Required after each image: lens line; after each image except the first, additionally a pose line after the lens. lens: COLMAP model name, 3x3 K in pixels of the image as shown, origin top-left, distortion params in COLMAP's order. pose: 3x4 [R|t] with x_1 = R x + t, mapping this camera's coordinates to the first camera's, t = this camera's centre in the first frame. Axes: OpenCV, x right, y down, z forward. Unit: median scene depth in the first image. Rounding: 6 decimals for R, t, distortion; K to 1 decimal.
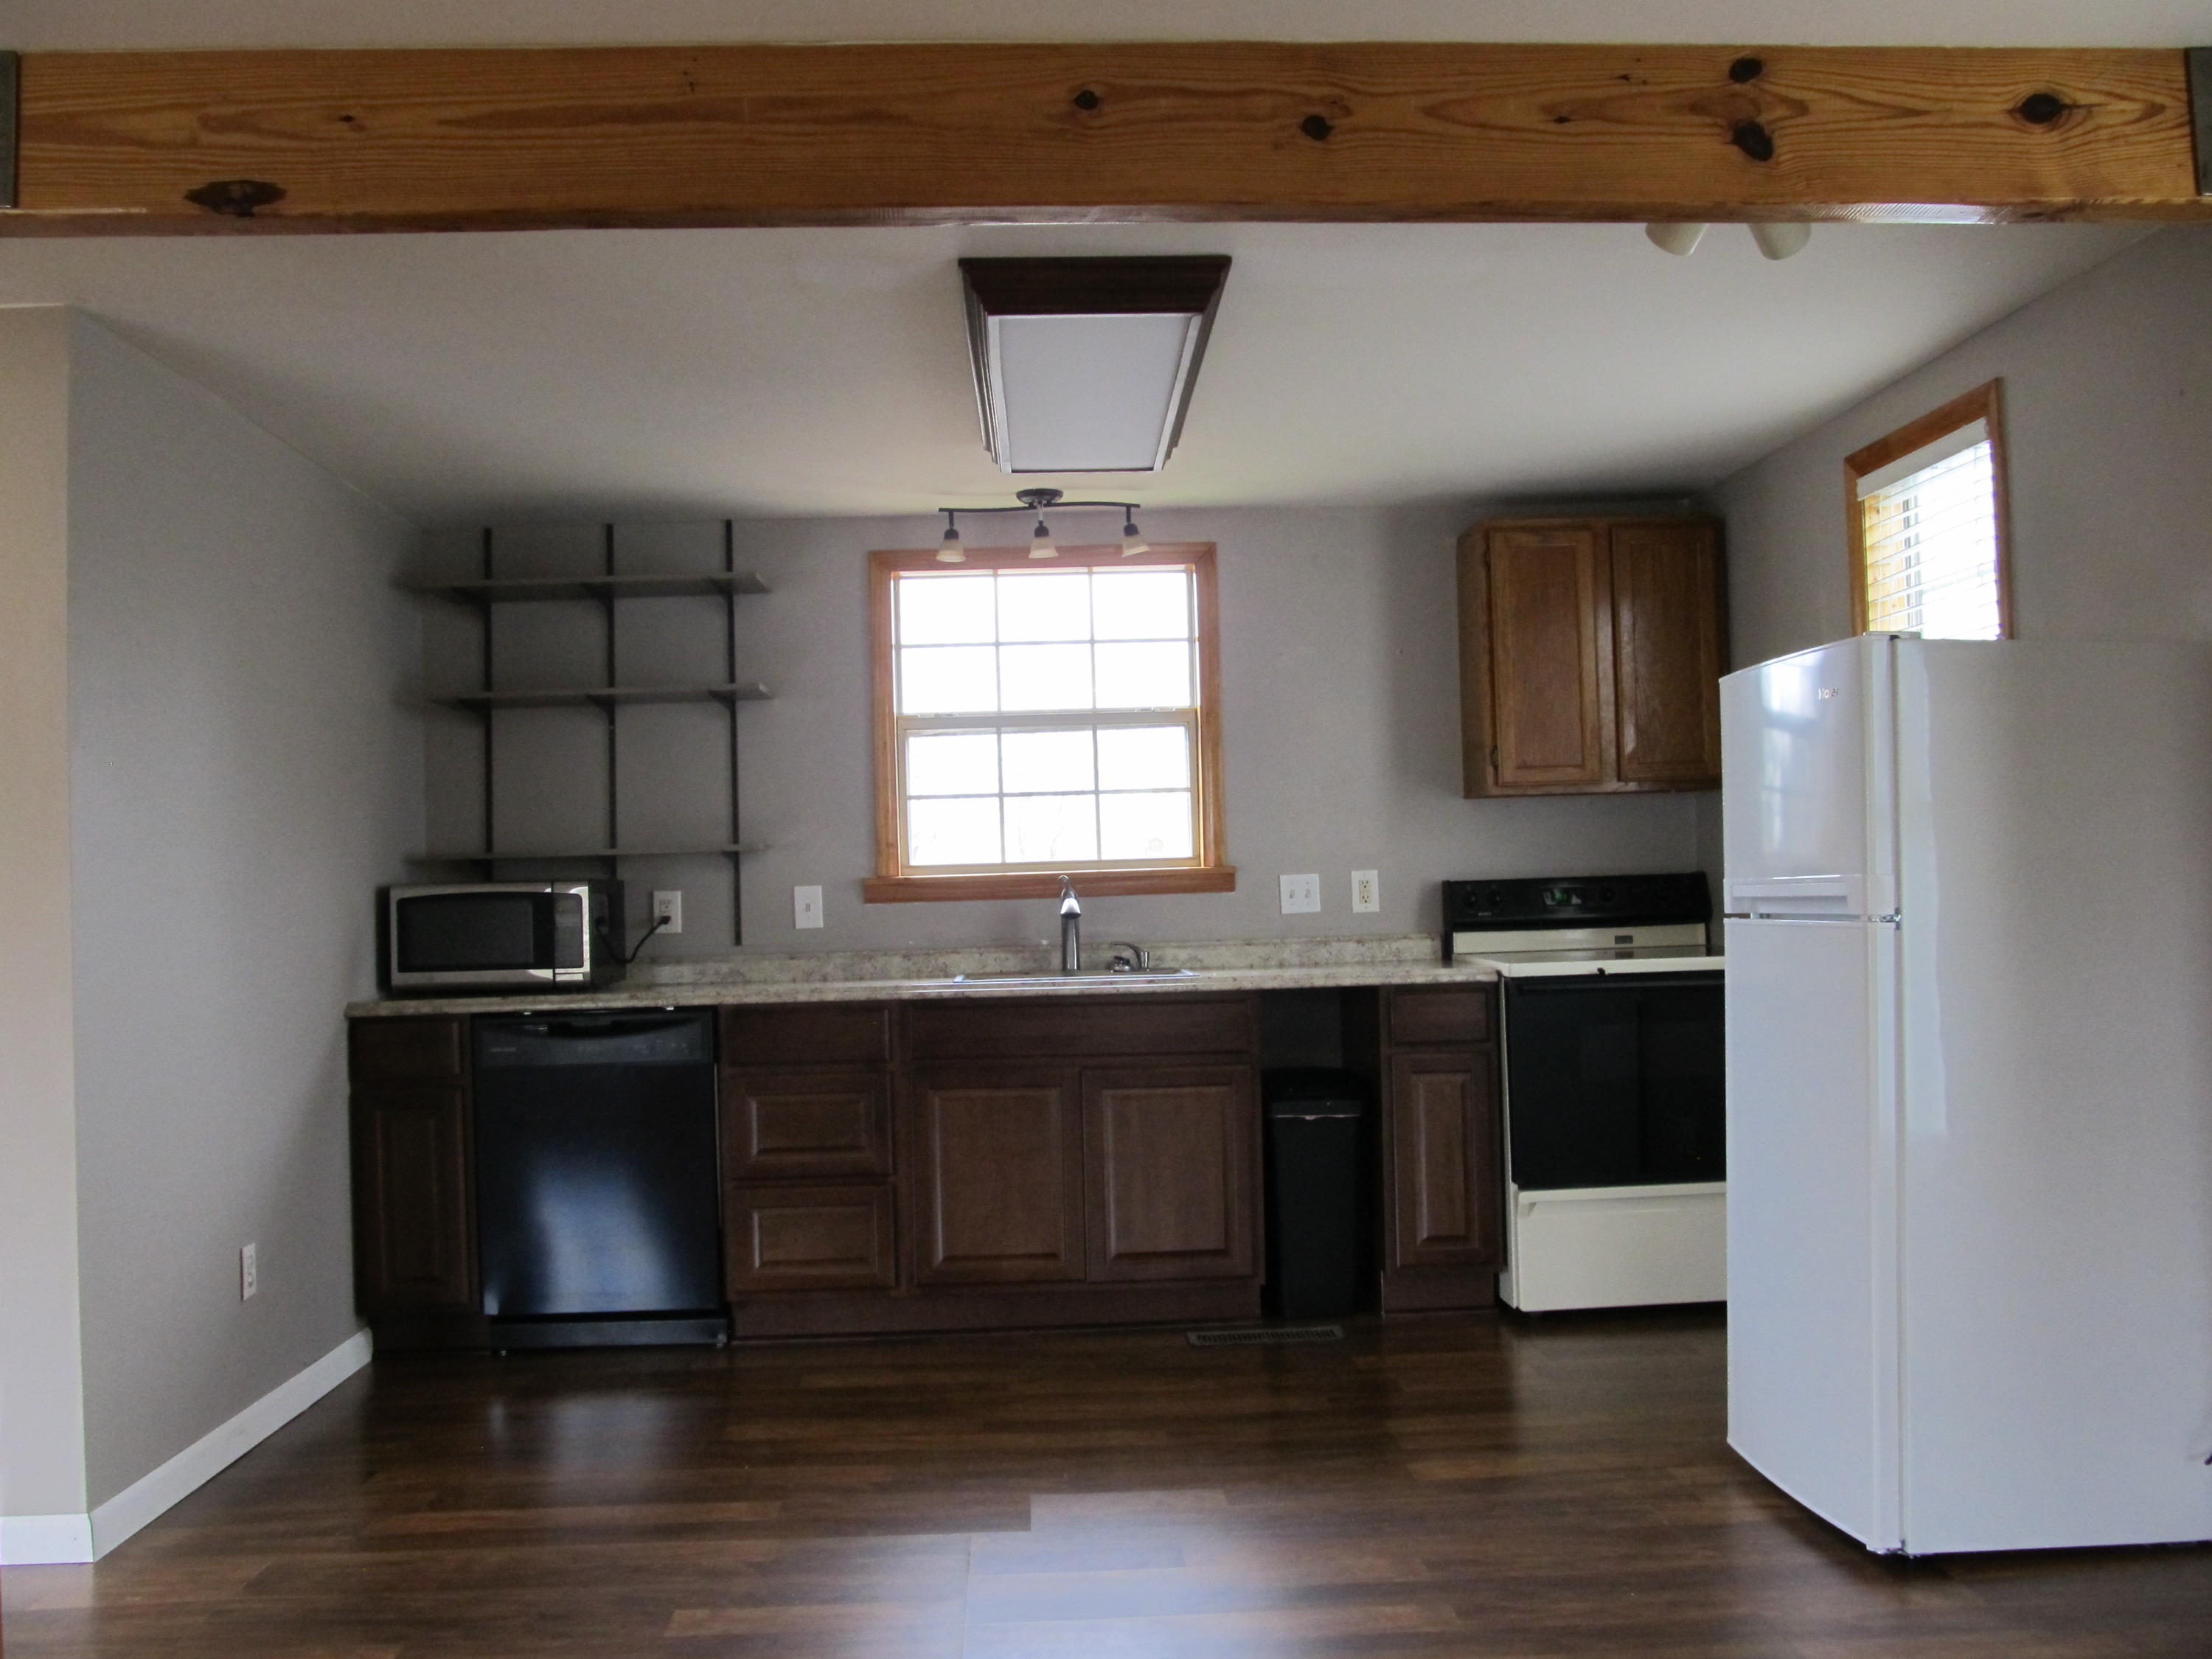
lens RADIAL K [[1843.7, 0, 1106.0], [0, 1843.7, 829.5], [0, 0, 1]] dist [-0.052609, 0.006851]
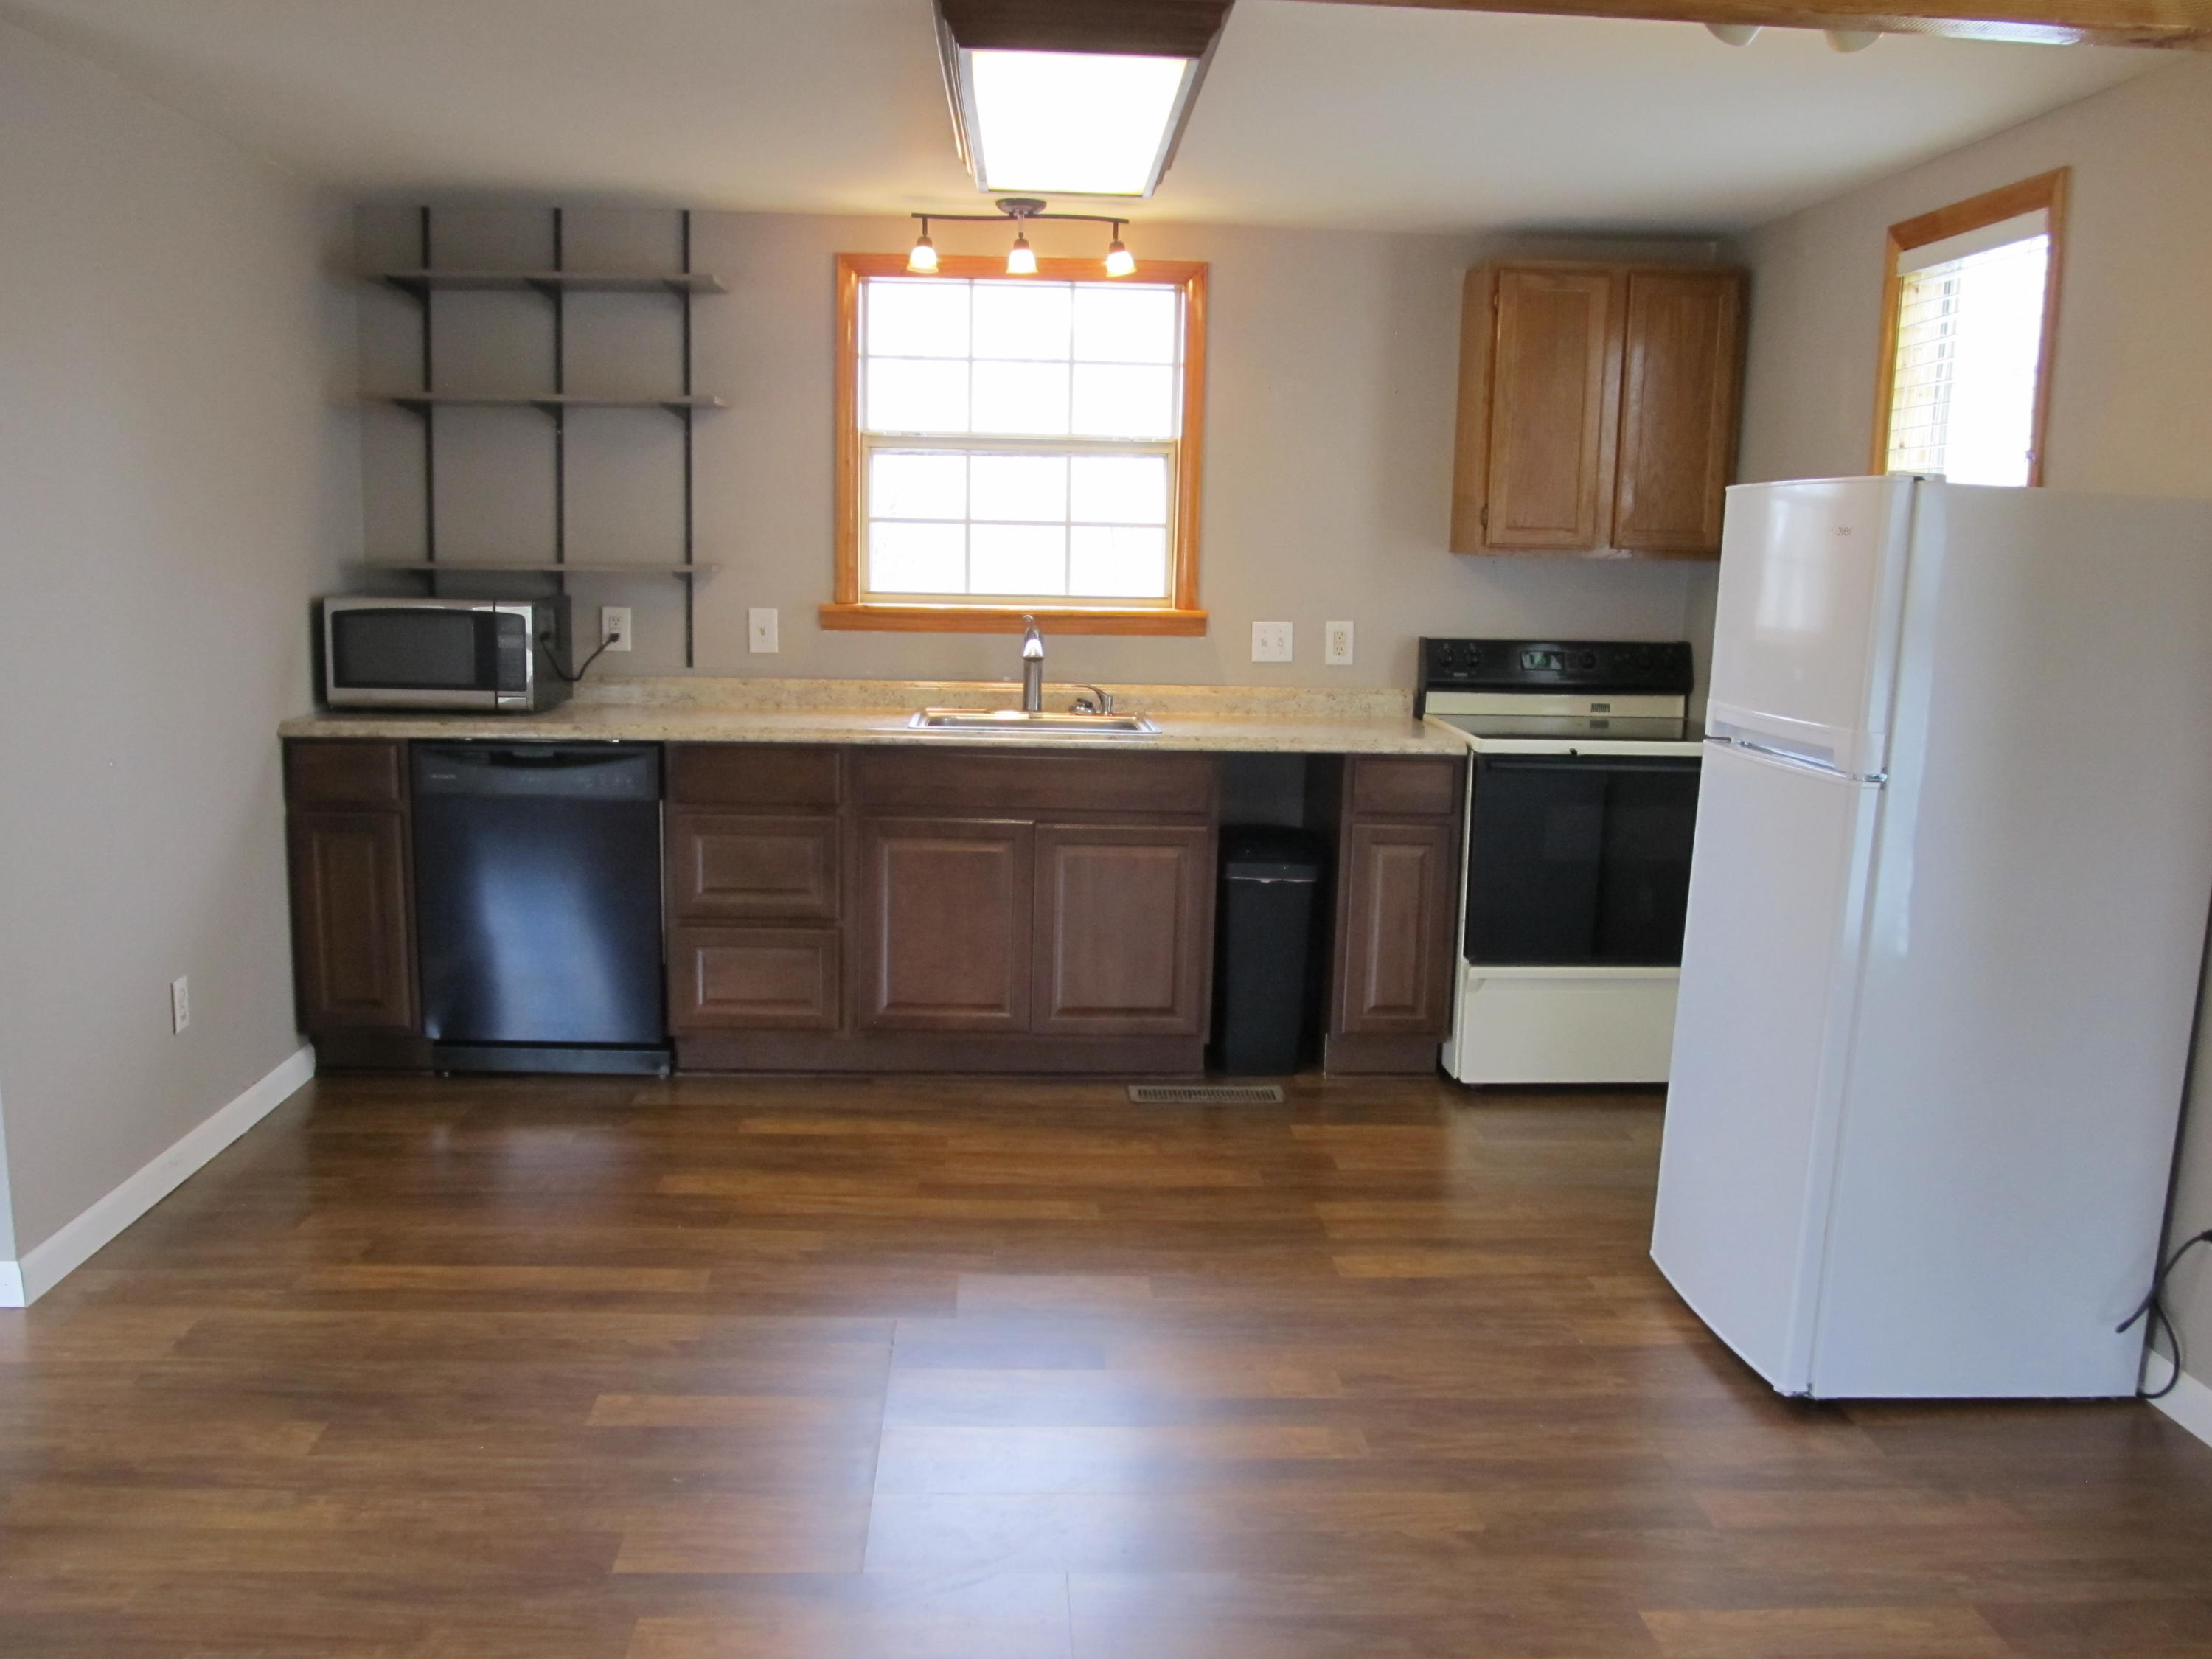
lens RADIAL K [[1843.0, 0, 1106.0], [0, 1843.0, 829.5], [0, 0, 1]] dist [-0.054481, 0.015518]
pose [[0.998552, 0.051002, 0.017125, 0.007482], [-0.053326, 0.980426, 0.189527, -0.054315], [-0.007123, -0.190166, 0.981726, 0.037250]]
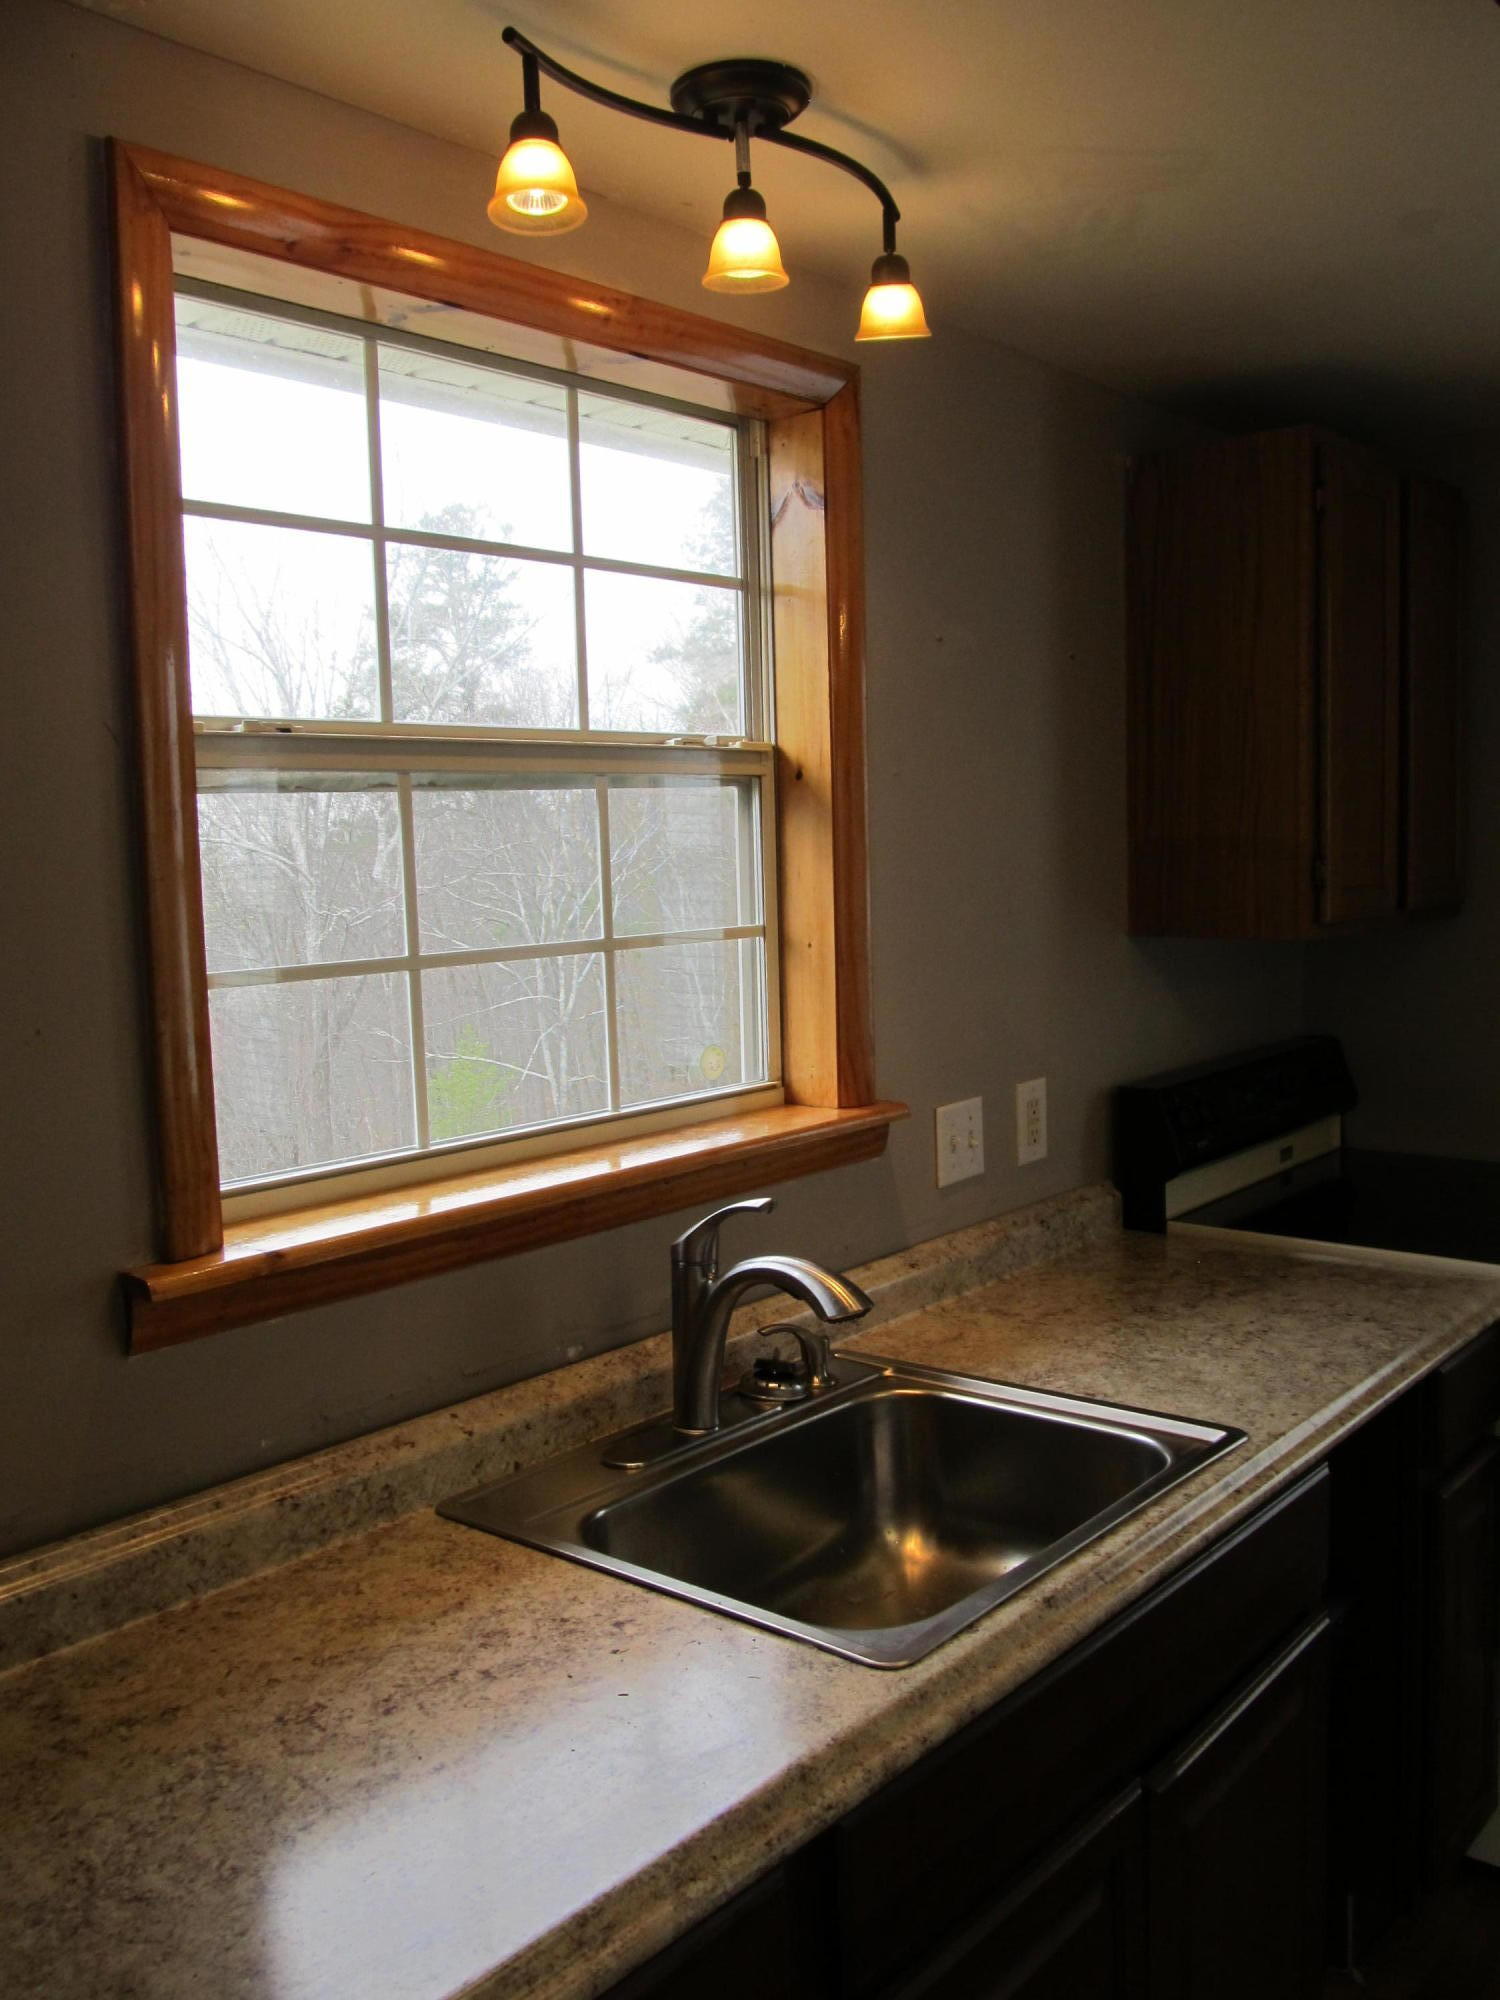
lens RADIAL K [[1666.3, 0, 750.0], [0, 1666.3, 1000.0], [0, 0, 1]] dist [-0.054481, 0.015518]
pose [[0.692847, -0.060178, 0.718569, -0.283928], [0.001693, 0.996645, 0.081834, -0.044326], [-0.721082, -0.055482, 0.690624, 0.849854]]
